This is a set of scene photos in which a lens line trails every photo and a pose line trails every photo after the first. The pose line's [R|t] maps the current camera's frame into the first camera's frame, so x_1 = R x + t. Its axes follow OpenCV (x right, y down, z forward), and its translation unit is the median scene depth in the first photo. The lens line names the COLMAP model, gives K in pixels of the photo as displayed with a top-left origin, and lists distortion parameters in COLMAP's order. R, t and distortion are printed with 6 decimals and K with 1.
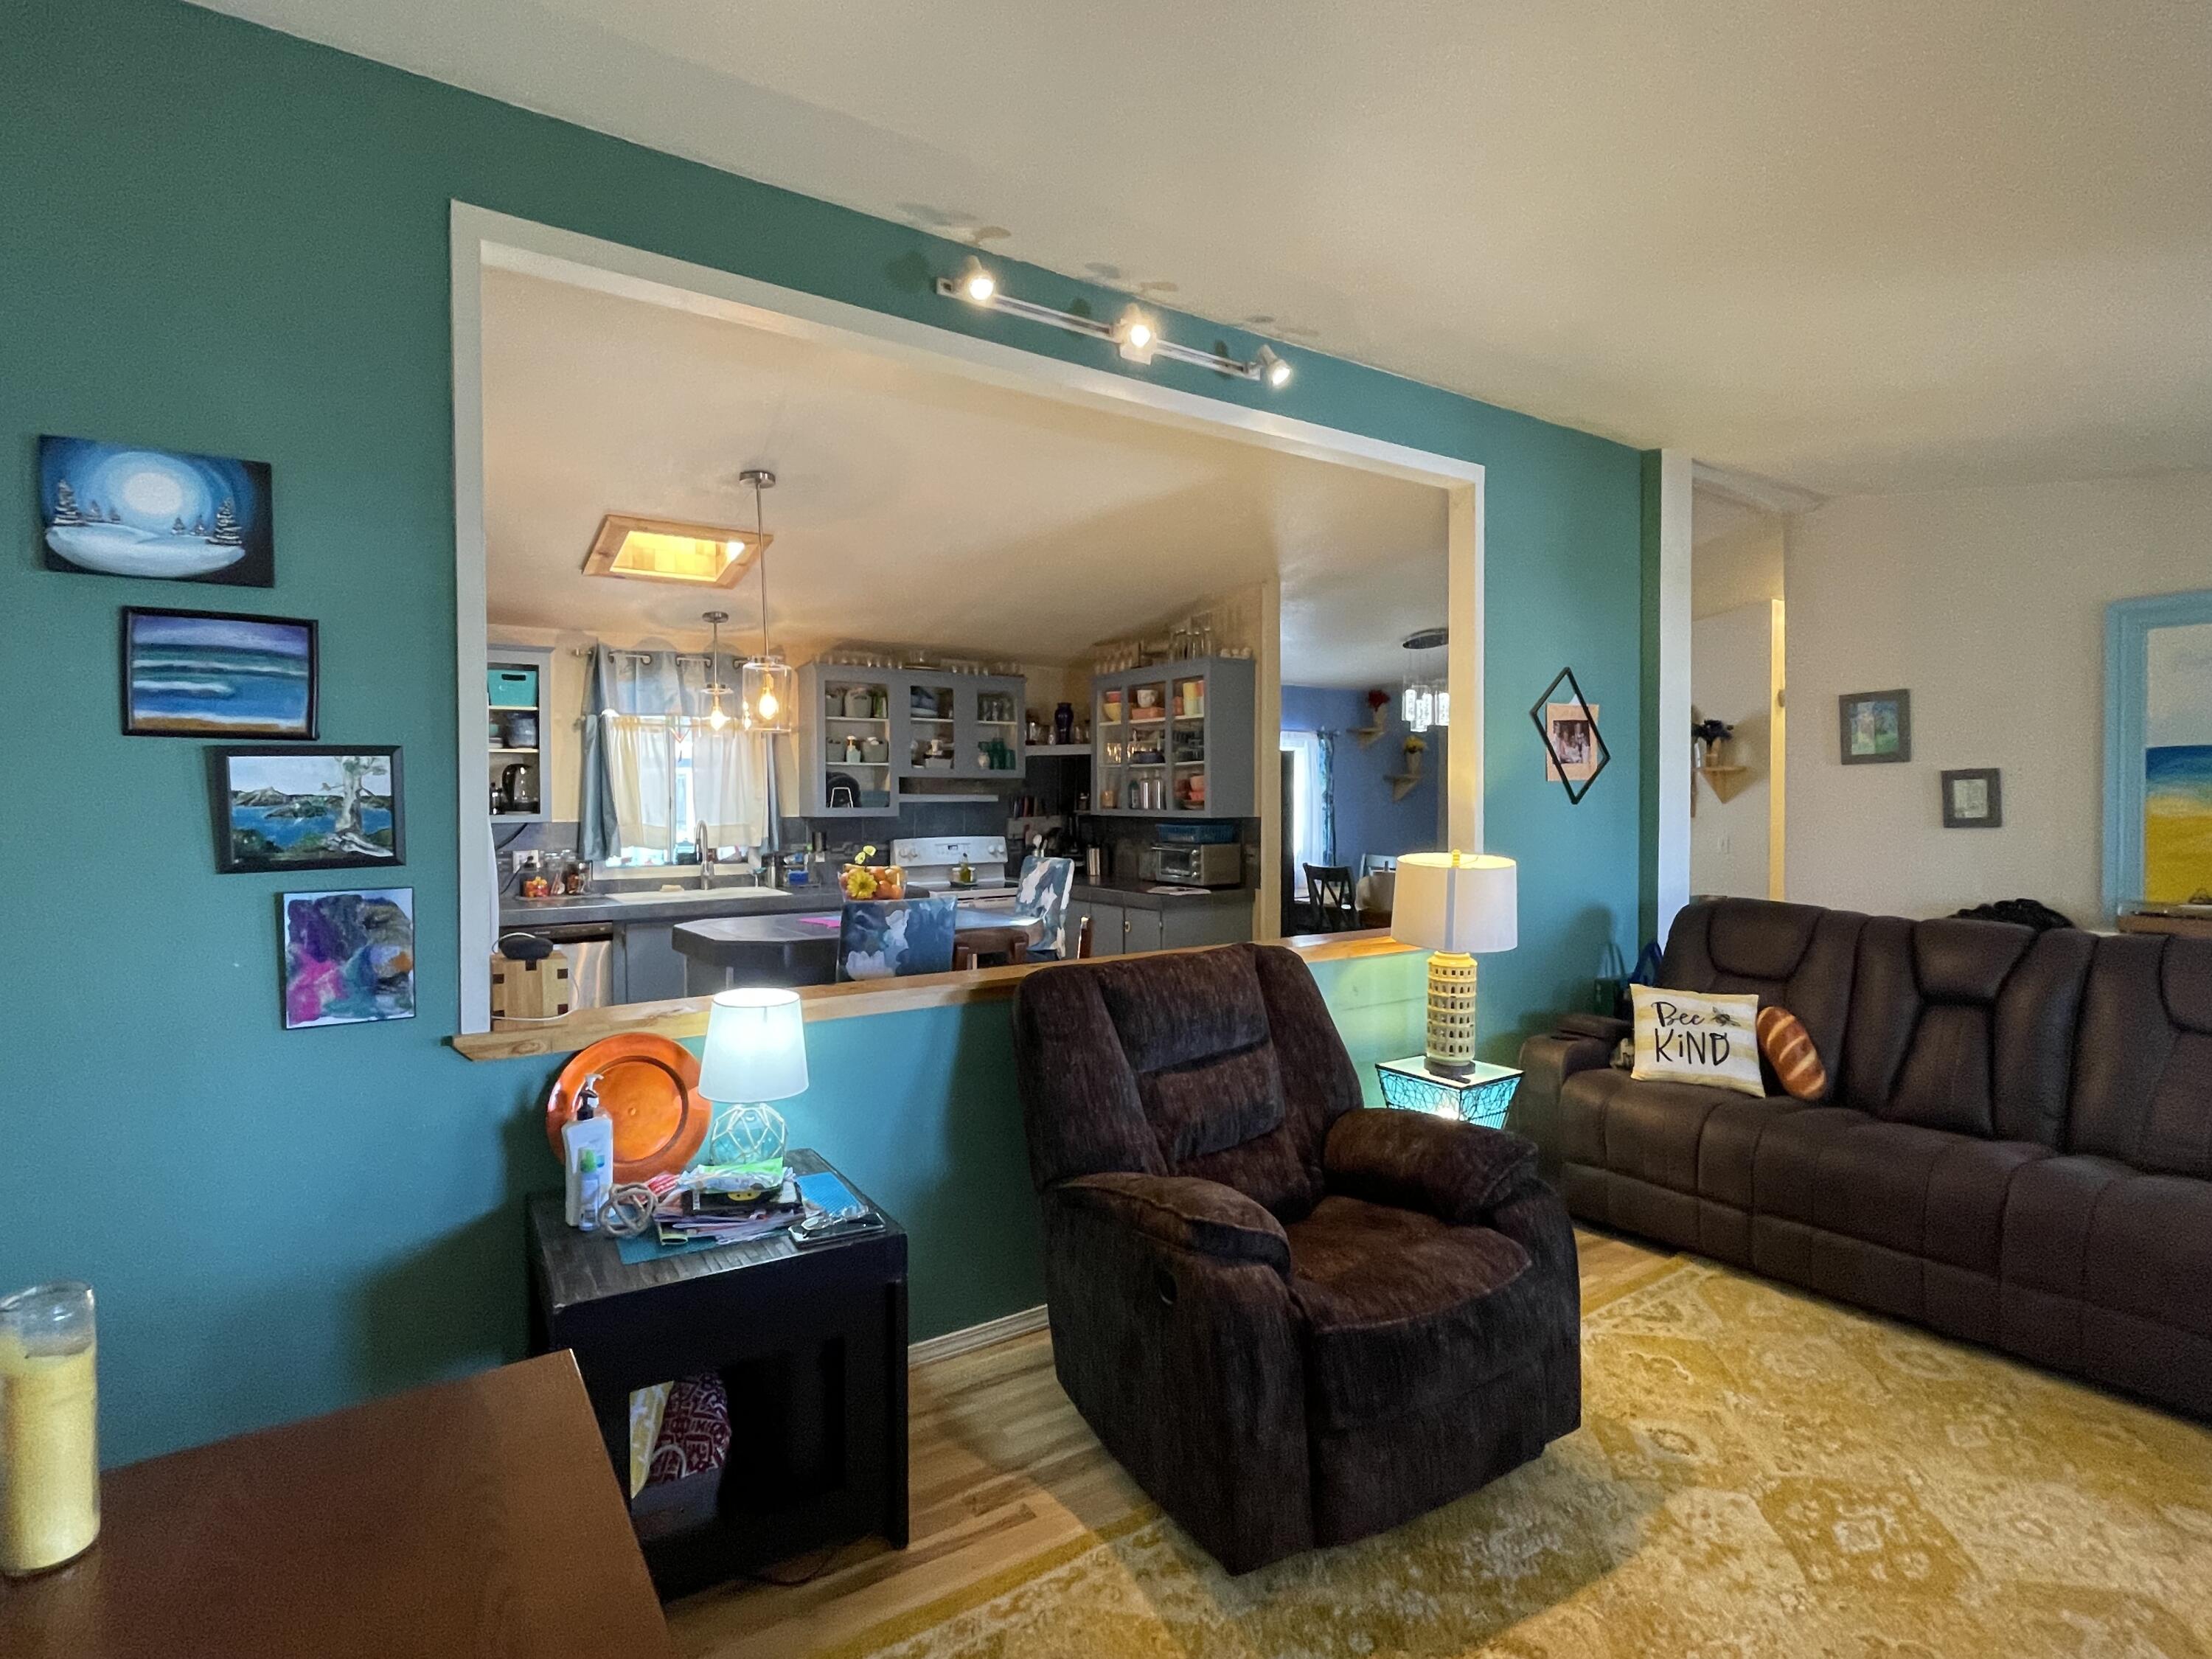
lens RADIAL K [[1084.3, 0, 1102.1], [0, 1084.3, 820.8], [0, 0, 1]] dist [-0.000824, 0.001394]
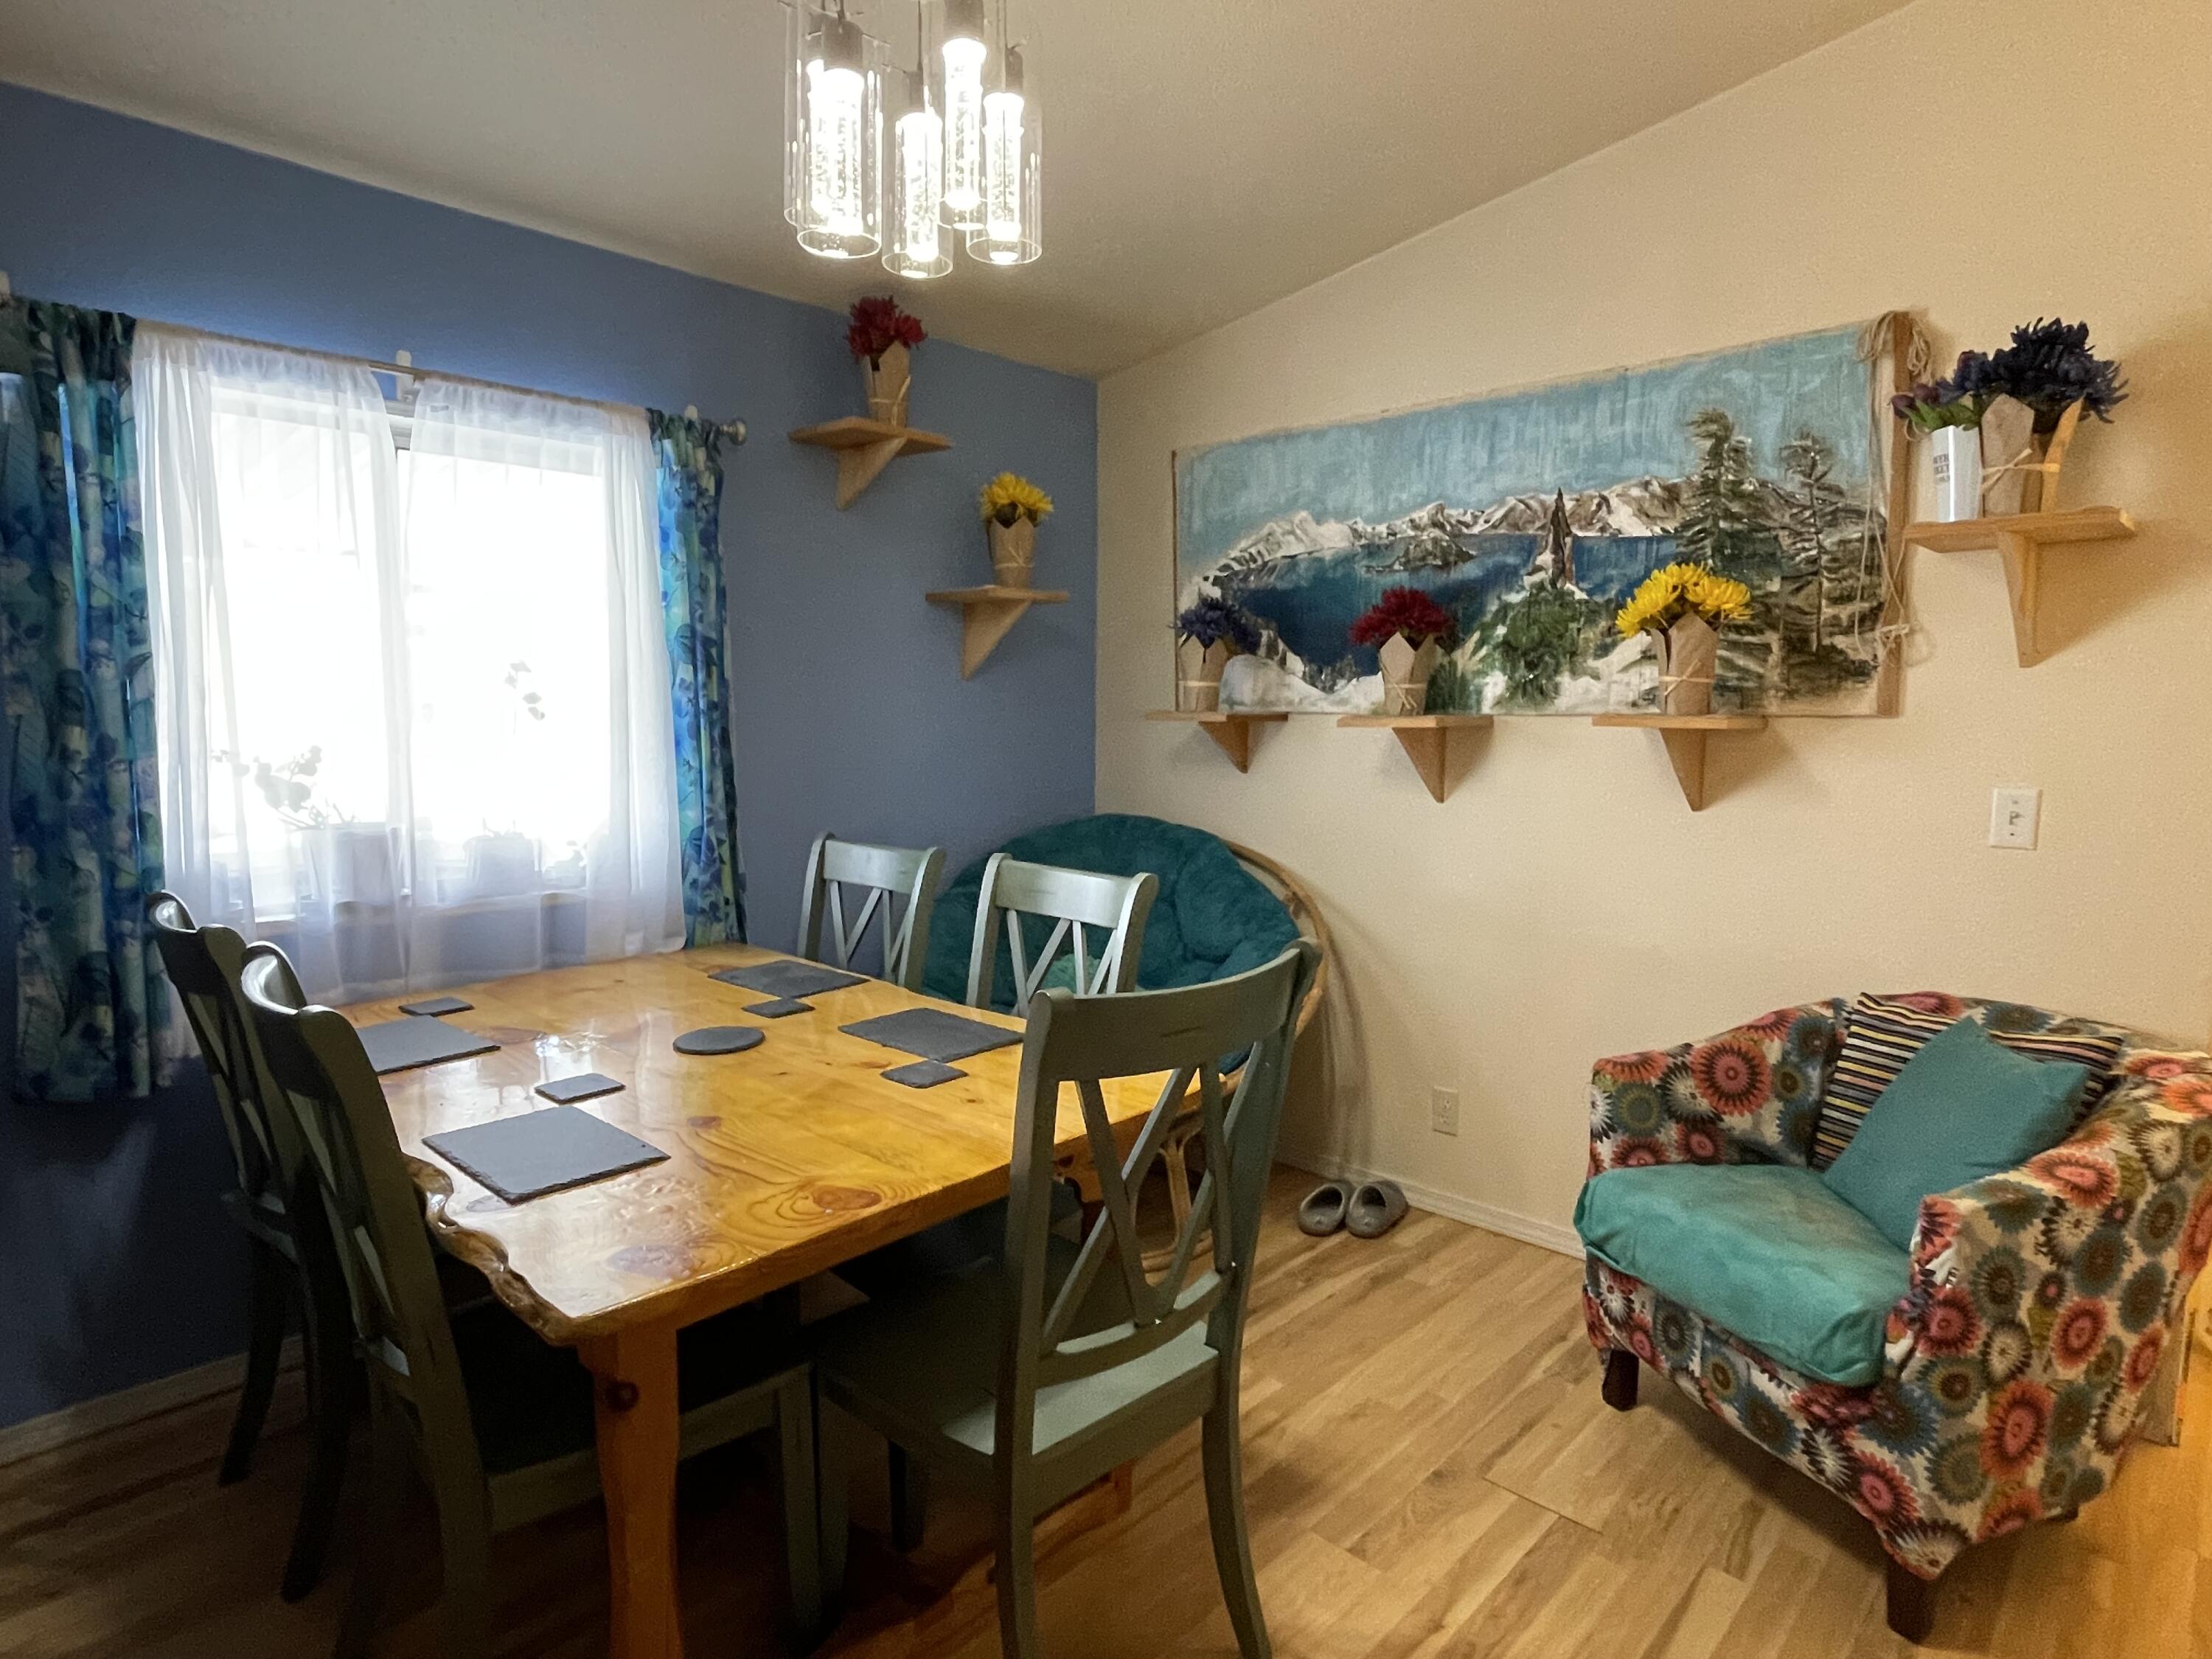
lens RADIAL K [[1213.6, 0, 1099.4], [0, 1213.6, 816.7], [0, 0, 1]] dist [-0.017072, 0.011309]
pose [[0.976802, -0.012802, 0.213760, 0.607926], [-0.002353, 0.997509, 0.070494, 0.002354], [-0.214130, -0.069362, 0.974339, 1.629770]]
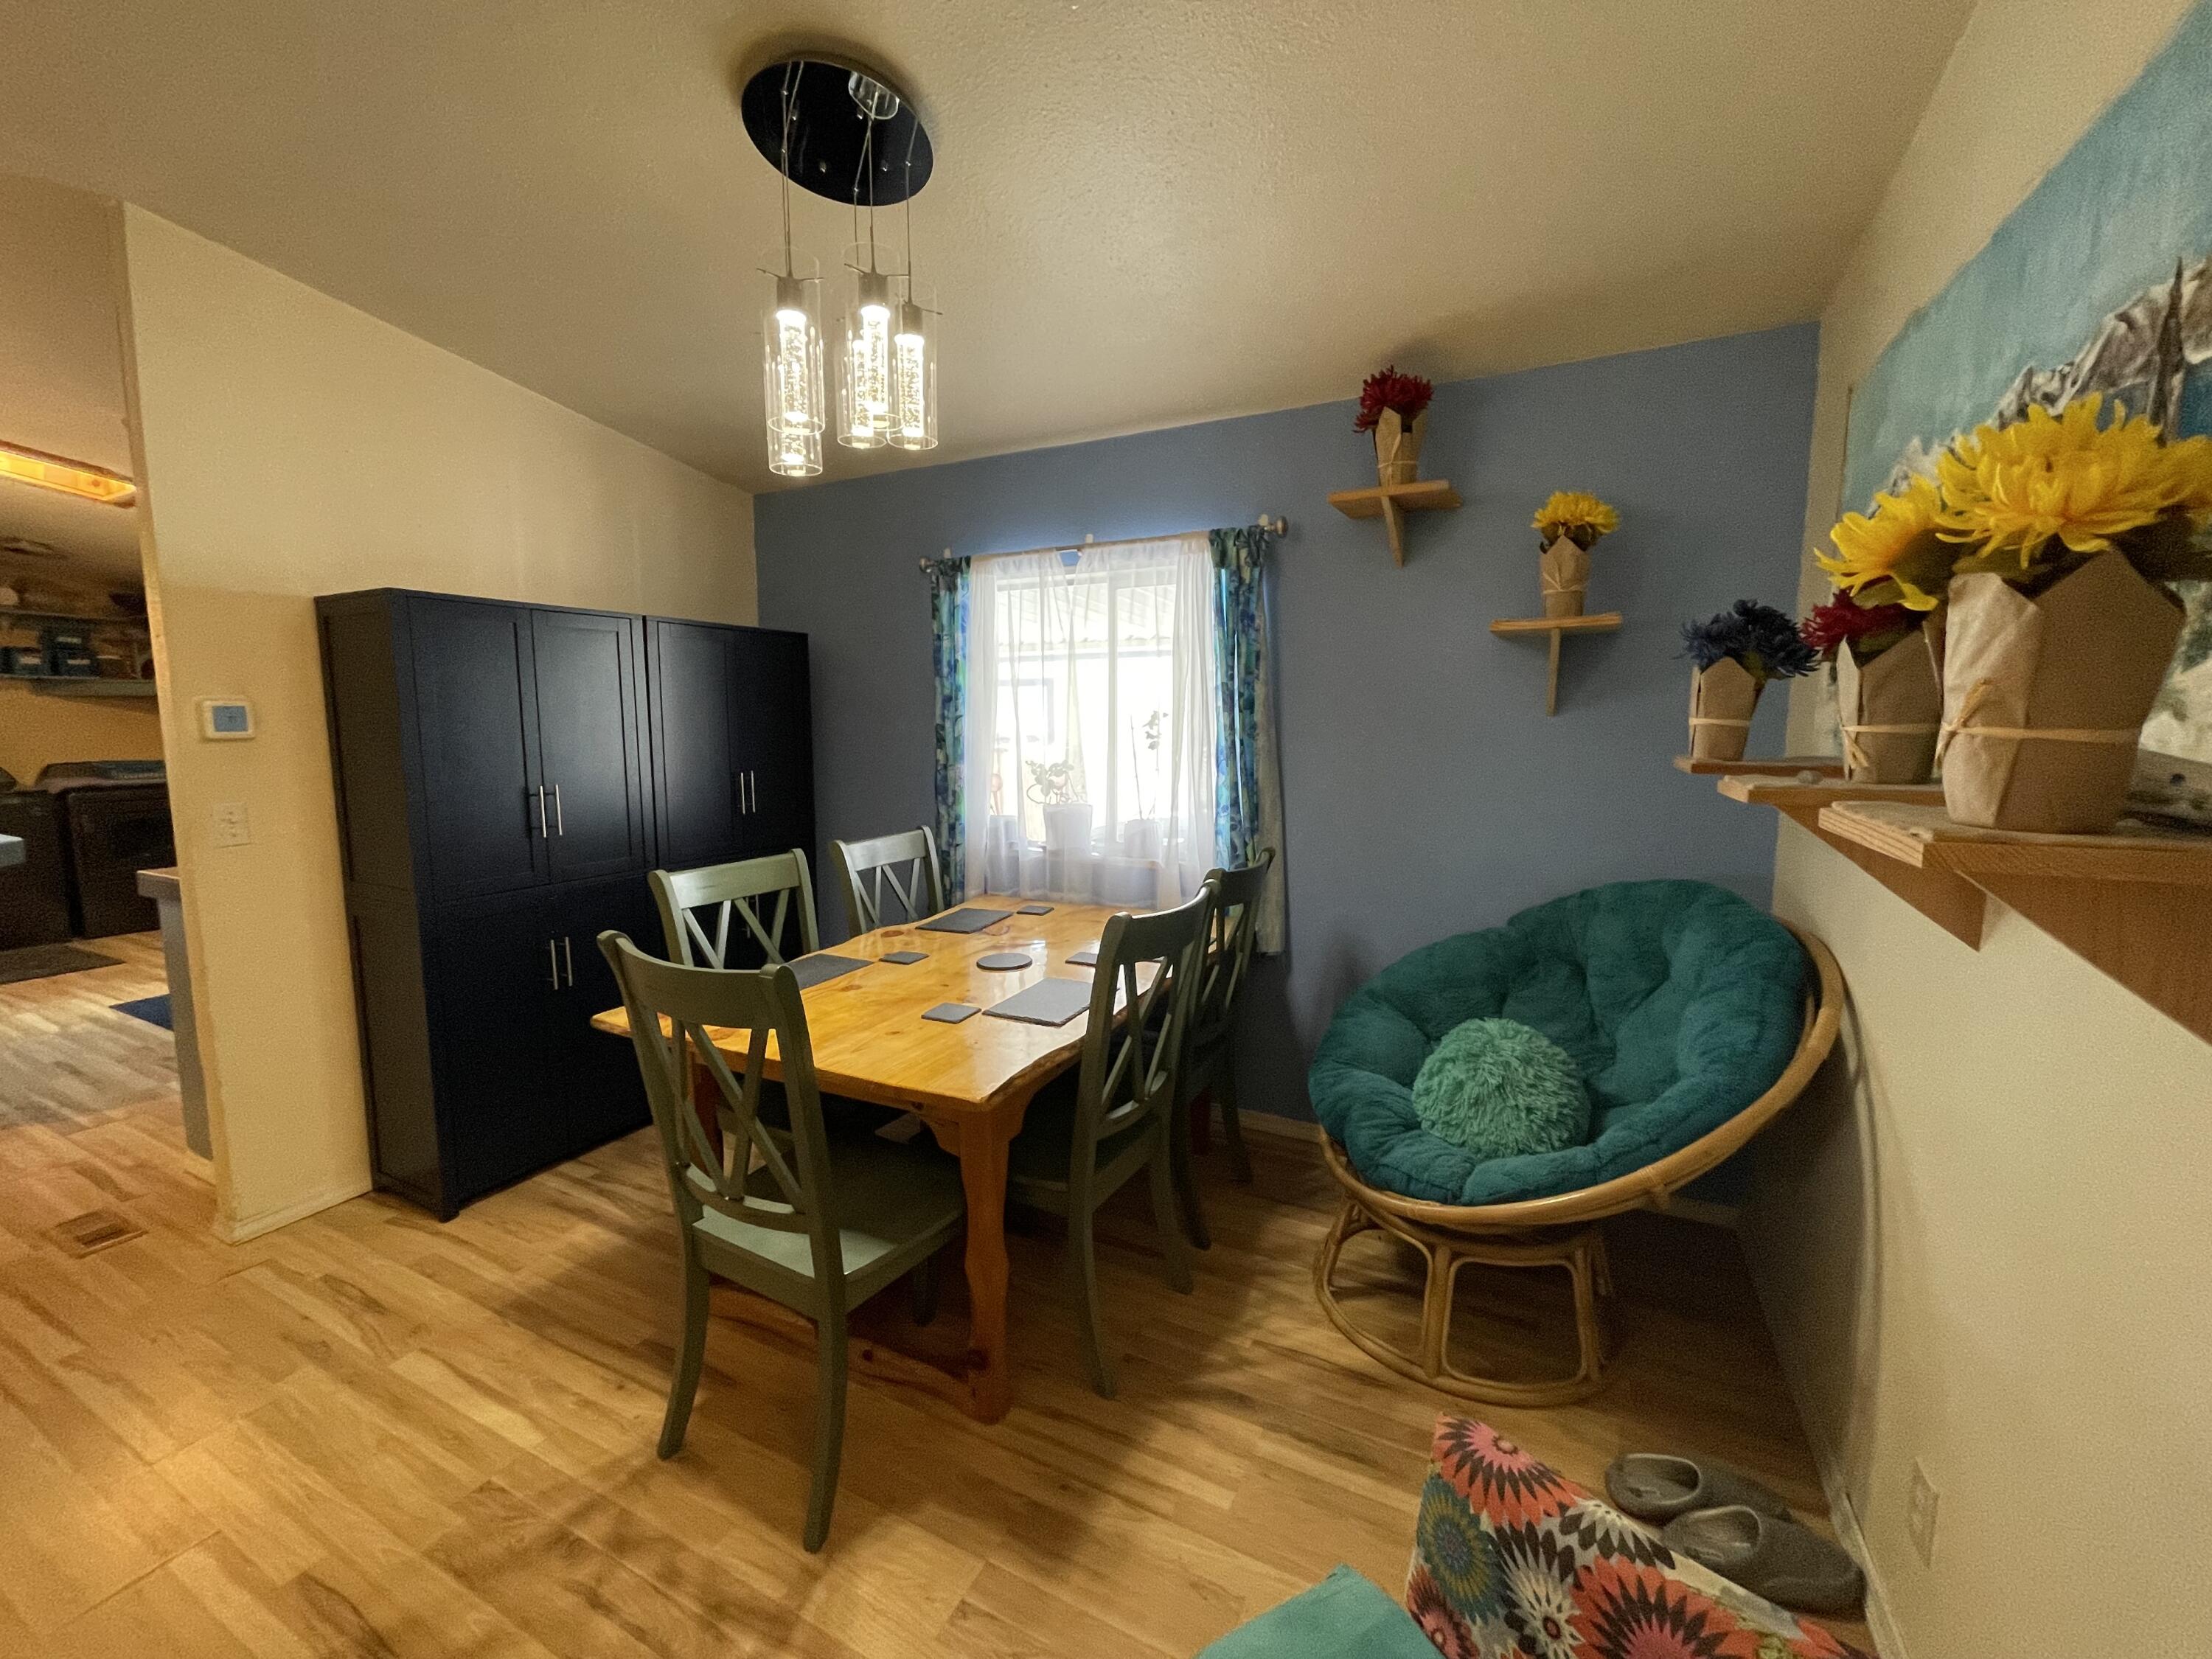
lens RADIAL K [[887.8, 0, 1101.4], [0, 887.8, 820.9], [0, 0, 1]] dist [-0.002975, -0.000310]
pose [[0.489286, 0.100204, -0.866348, 1.169203], [-0.015339, 0.994213, 0.106330, -0.026167], [0.871989, -0.038737, 0.487991, 1.982255]]
